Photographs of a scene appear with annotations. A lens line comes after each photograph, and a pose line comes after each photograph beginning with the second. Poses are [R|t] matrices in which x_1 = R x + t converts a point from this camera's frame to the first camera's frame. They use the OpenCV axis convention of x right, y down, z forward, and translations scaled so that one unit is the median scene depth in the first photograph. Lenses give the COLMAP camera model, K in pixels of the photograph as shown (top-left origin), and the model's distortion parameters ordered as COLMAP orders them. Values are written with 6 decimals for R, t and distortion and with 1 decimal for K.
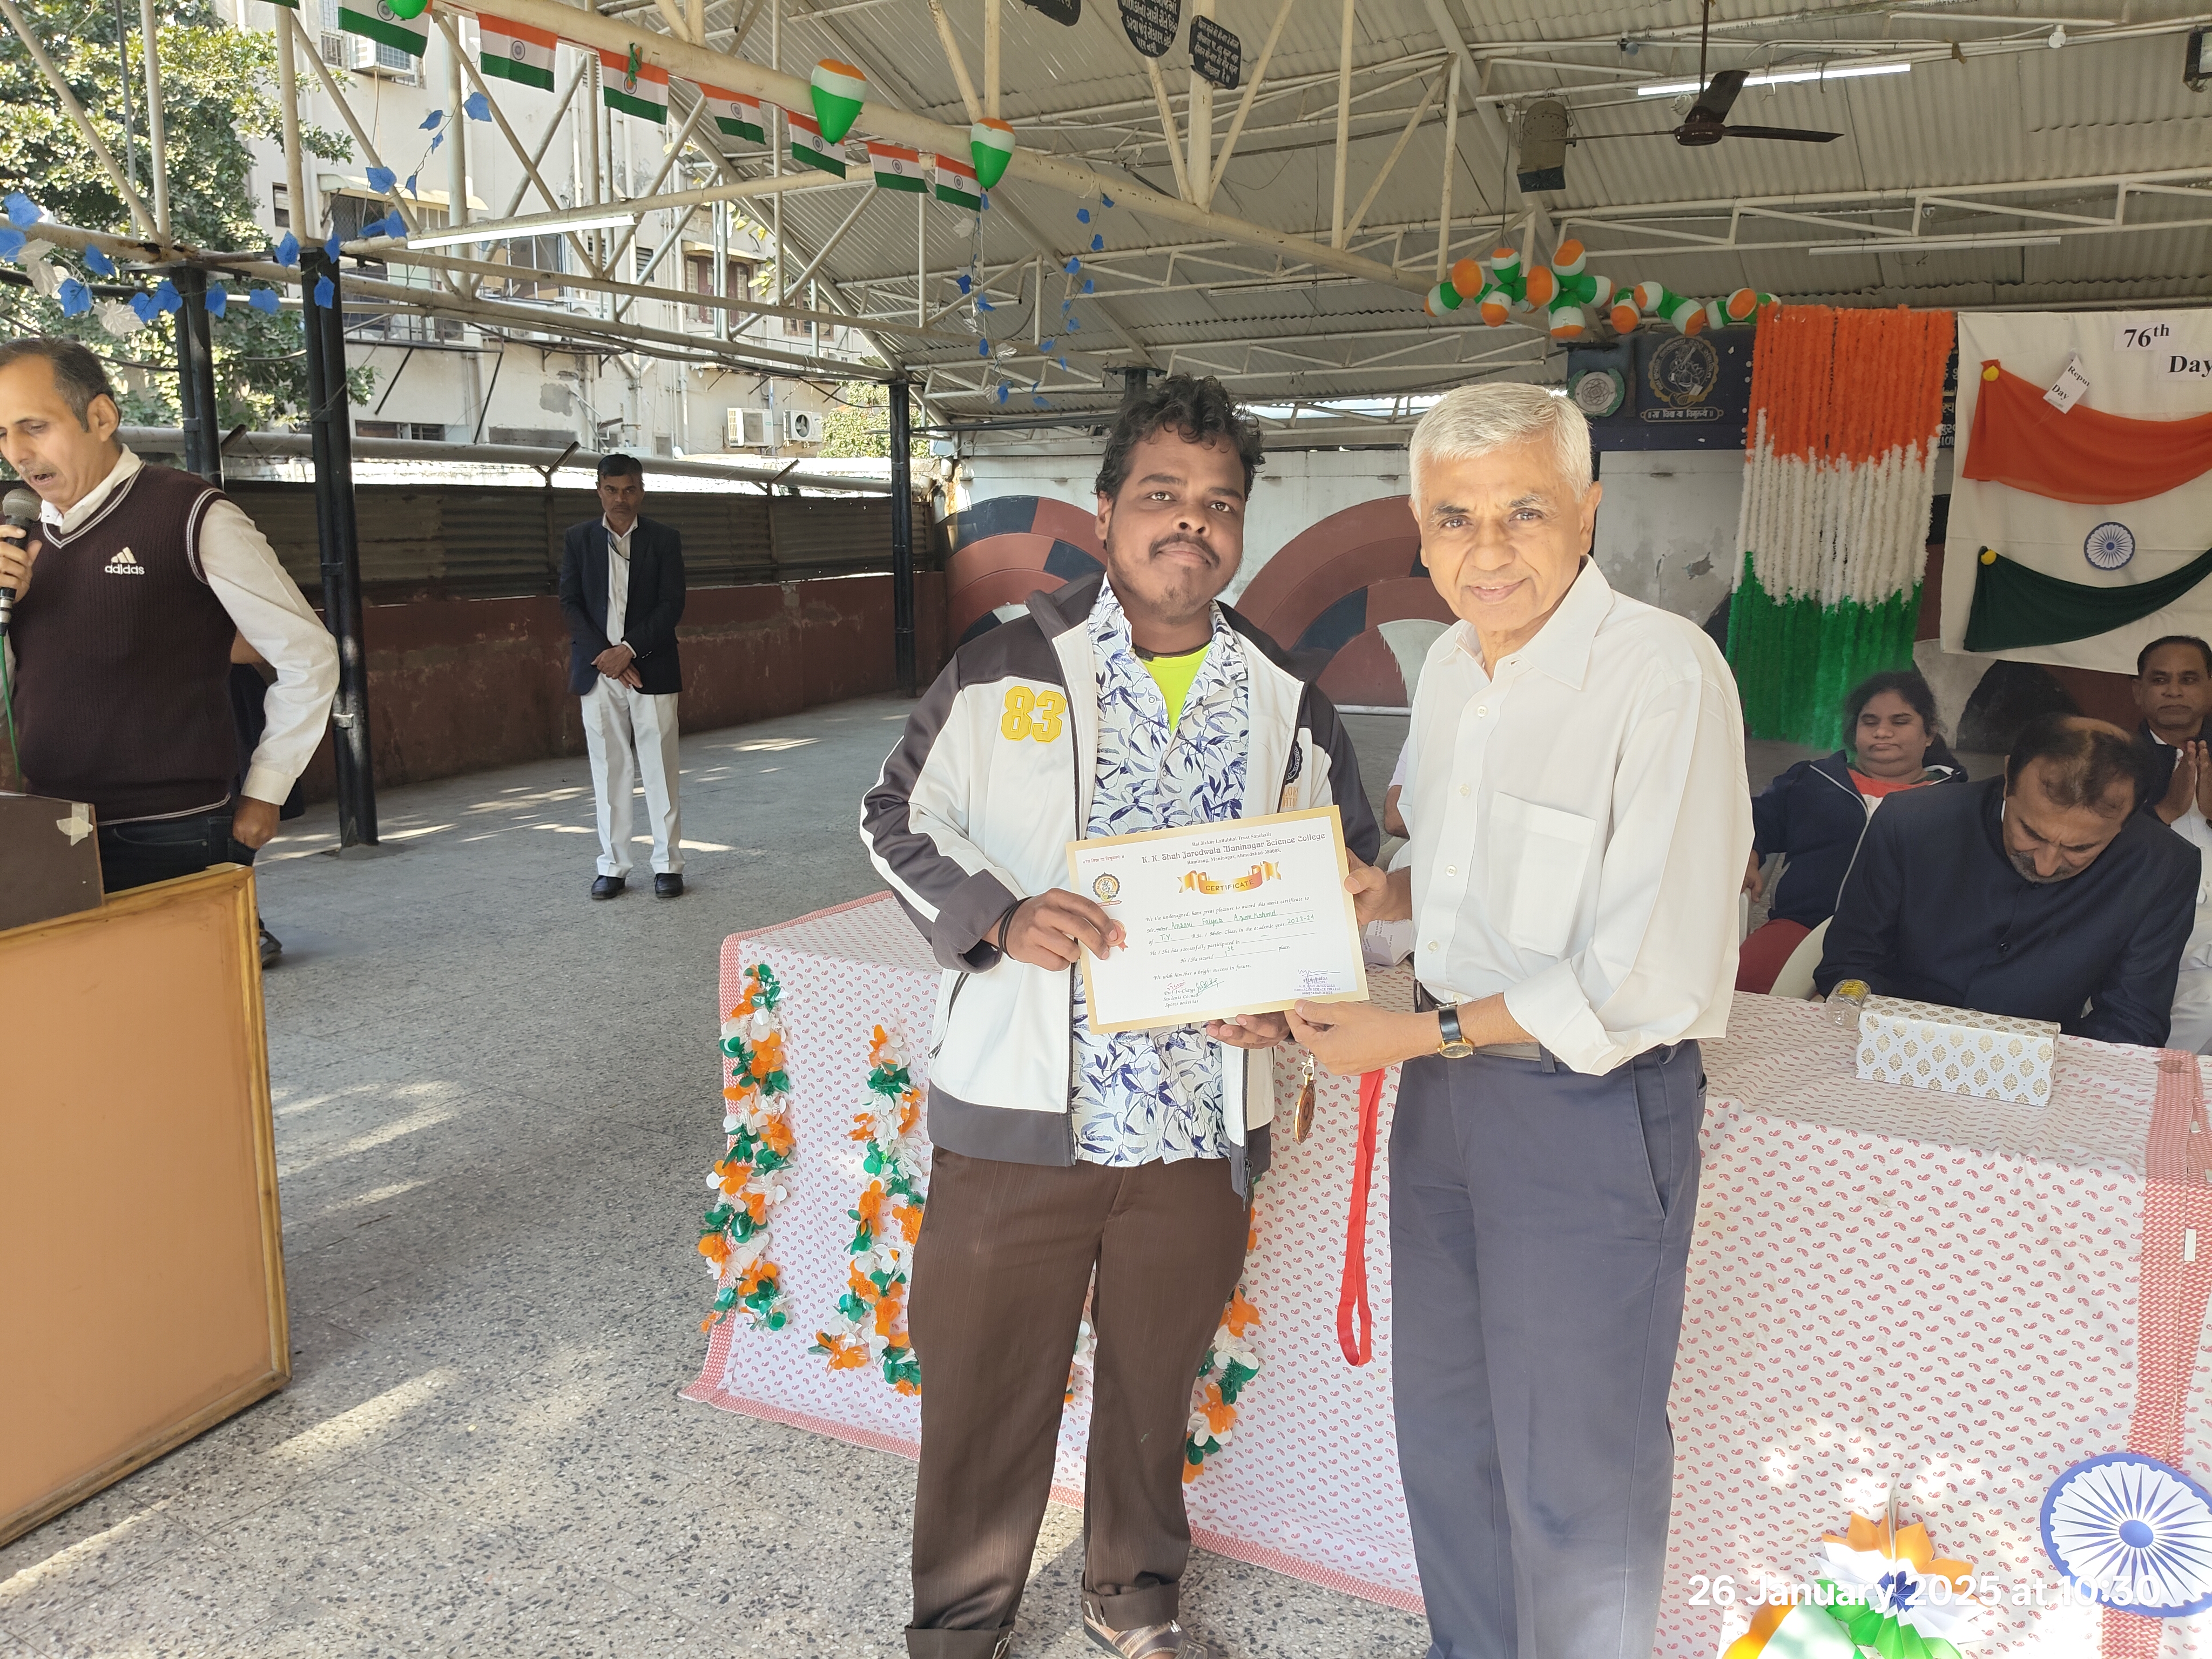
lens RADIAL K [[1699.0, 0, 1098.2], [0, 1699.0, 834.8], [0, 0, 1]] dist [0.004513, -0.043793]
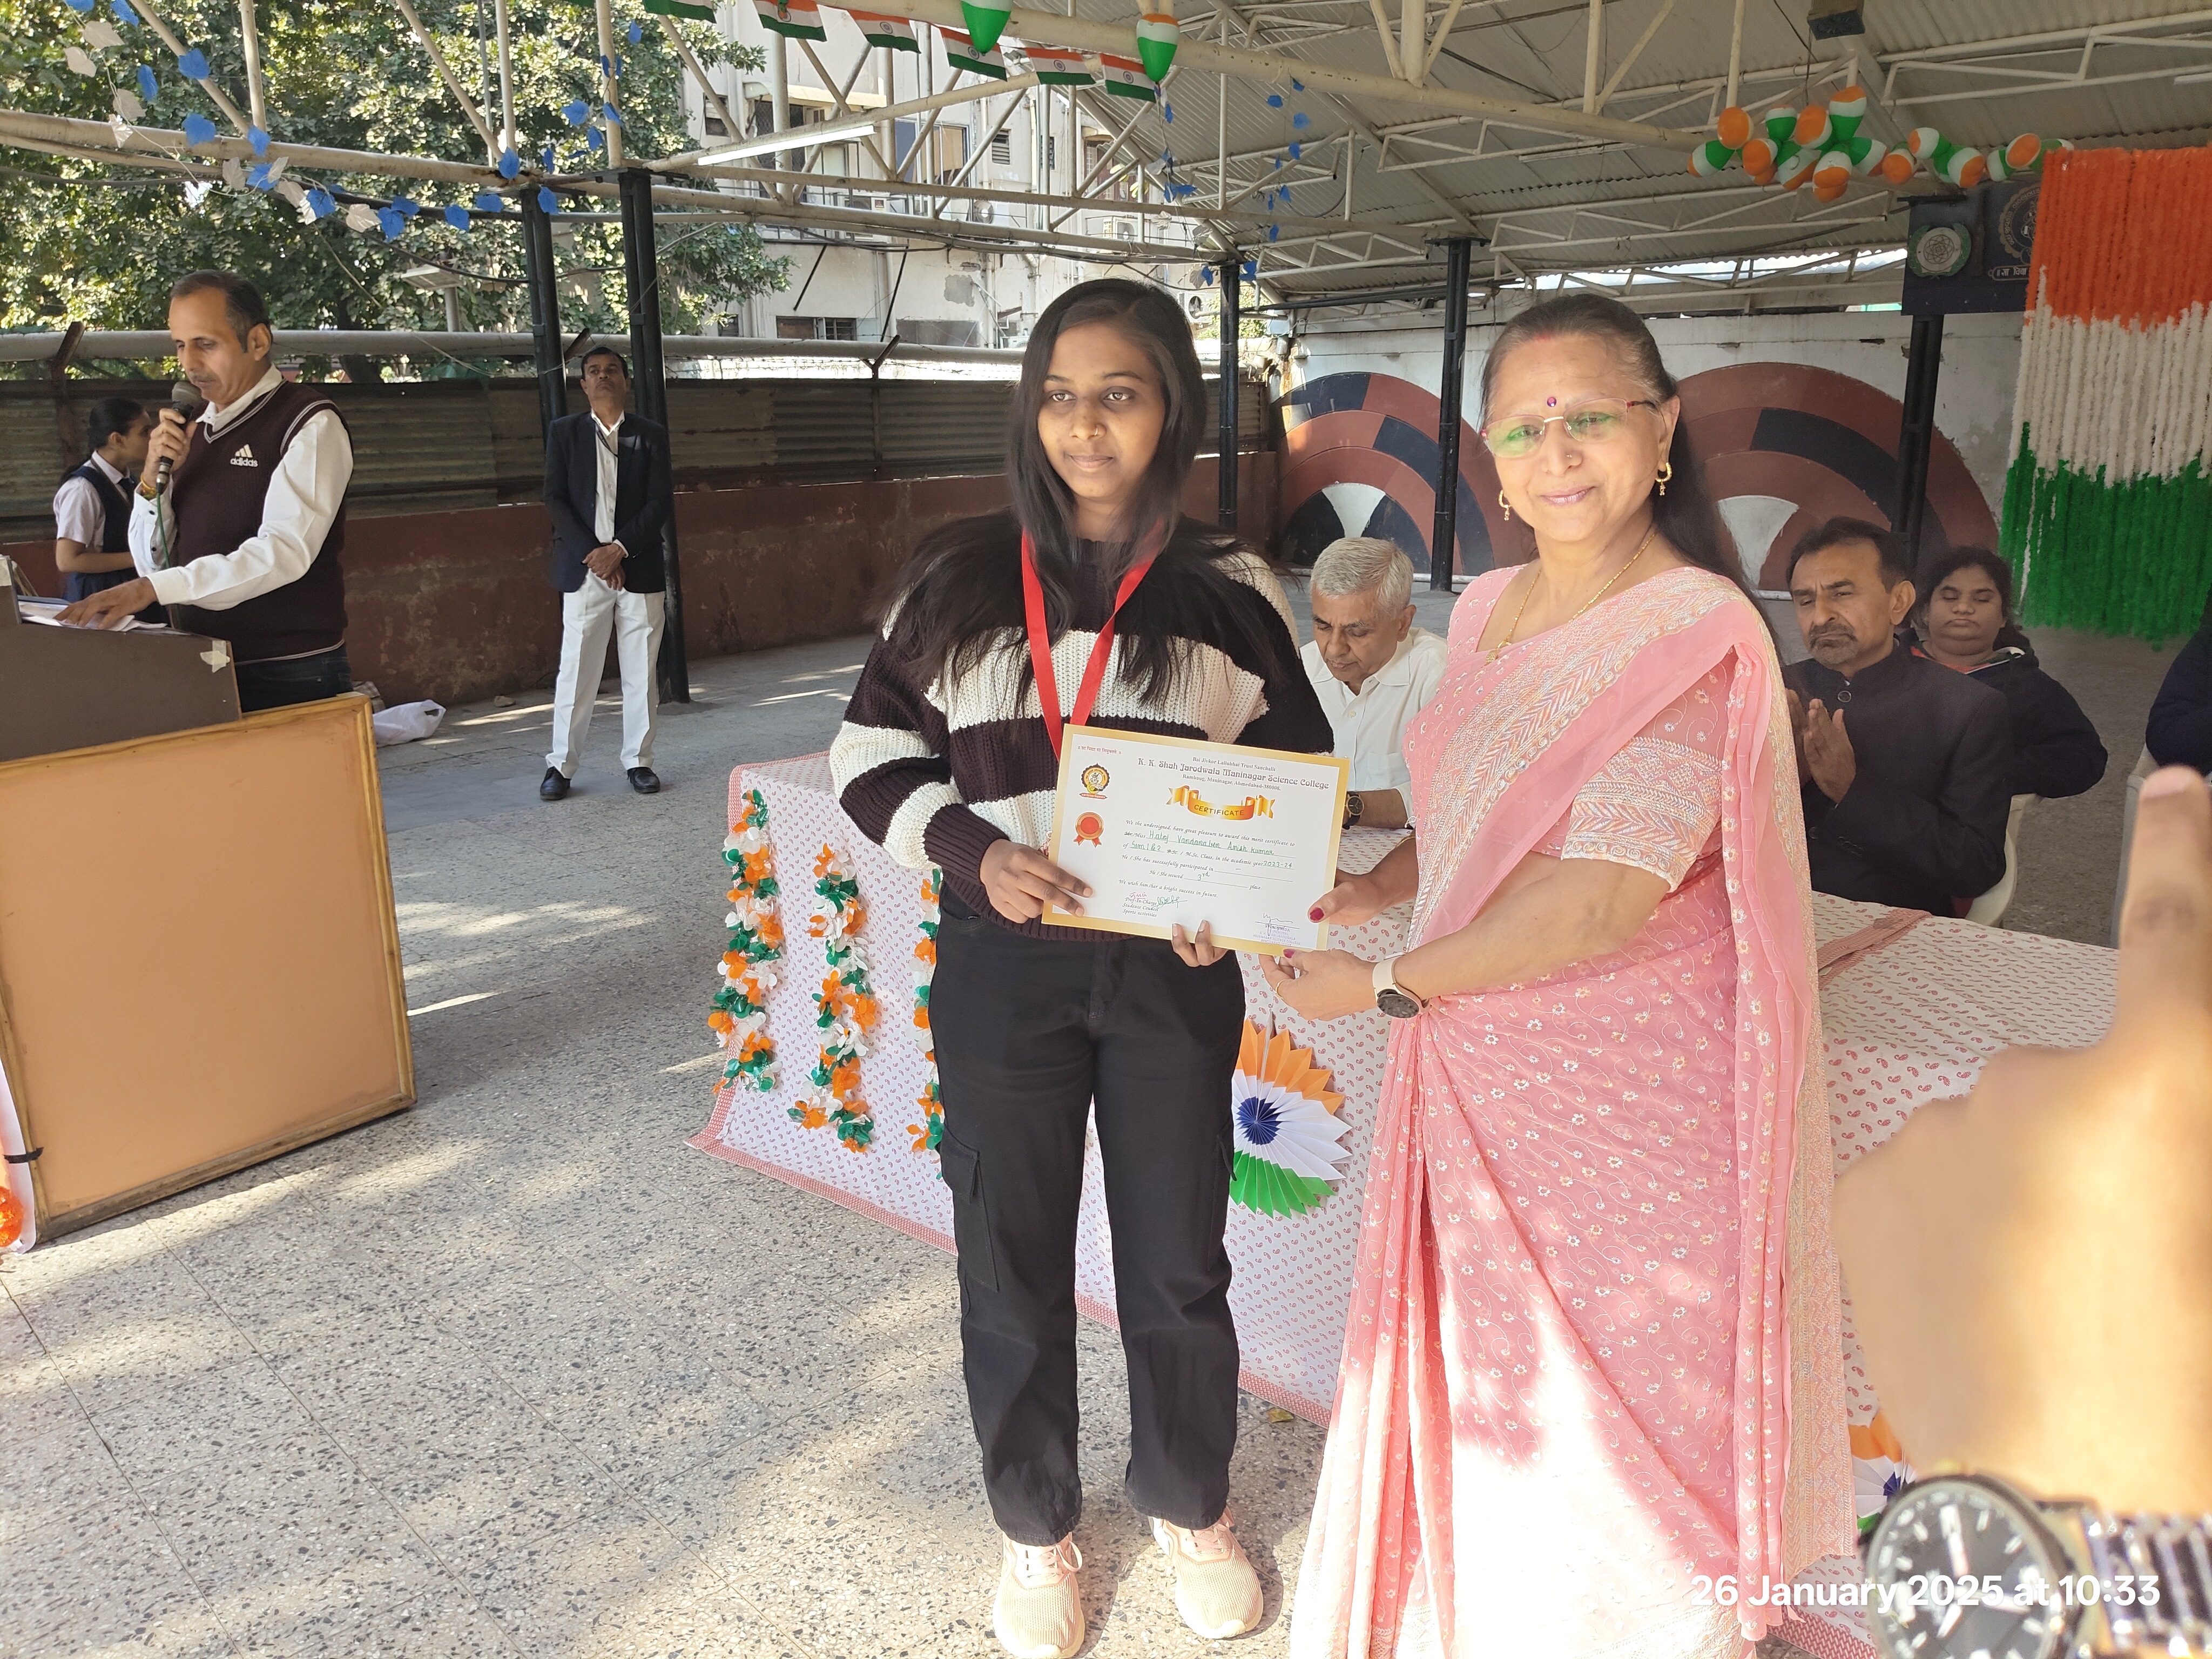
lens RADIAL K [[1699.0, 0, 1103.5], [0, 1699.0, 835.3], [0, 0, 1]] dist [0.004513, -0.043793]
pose [[0.968641, 0.042668, -0.244774, 0.125758], [-0.026094, 0.997166, 0.070564, 0.007161], [0.247091, -0.061964, 0.967009, -0.035926]]
